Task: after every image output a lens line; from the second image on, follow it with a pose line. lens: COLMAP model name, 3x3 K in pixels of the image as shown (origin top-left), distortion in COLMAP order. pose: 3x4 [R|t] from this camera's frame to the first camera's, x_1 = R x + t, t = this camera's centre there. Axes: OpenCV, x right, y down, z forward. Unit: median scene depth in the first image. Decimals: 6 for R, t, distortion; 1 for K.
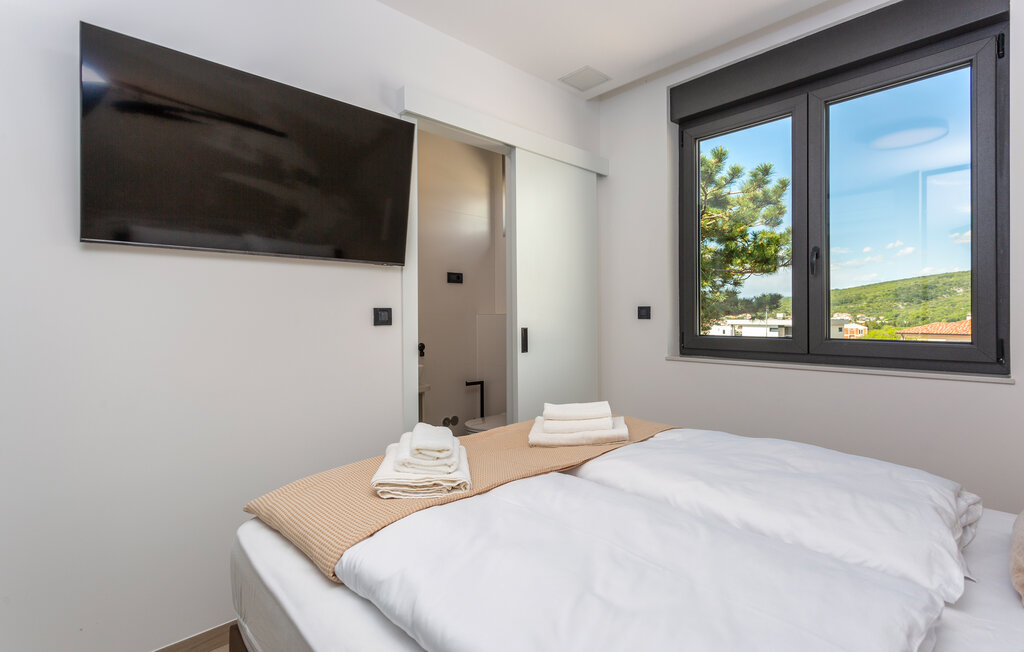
lens RADIAL K [[488.2, 0, 513.6], [0, 488.2, 318.2], [0, 0, 1]] dist [0.016361, 0.000273]
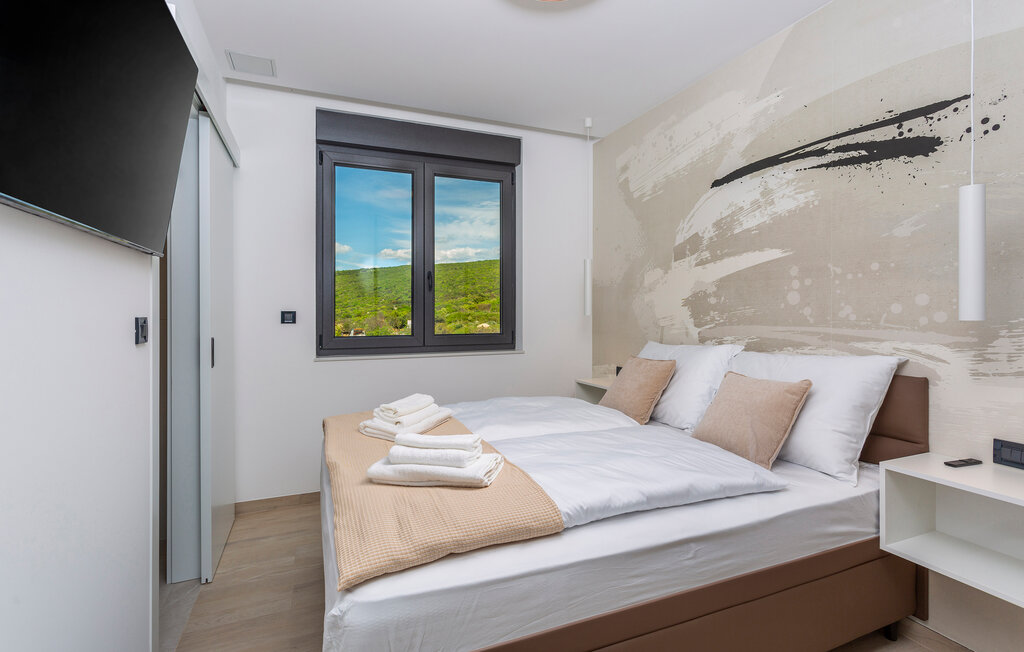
lens RADIAL K [[488.2, 0, 517.7], [0, 488.2, 319.8], [0, 0, 1]] dist [0.016361, 0.000273]
pose [[0.345014, -0.012749, 0.938511, -0.634021], [0.007295, 0.999914, 0.010901, -0.016472], [-0.938569, 0.003085, 0.345077, 0.257486]]
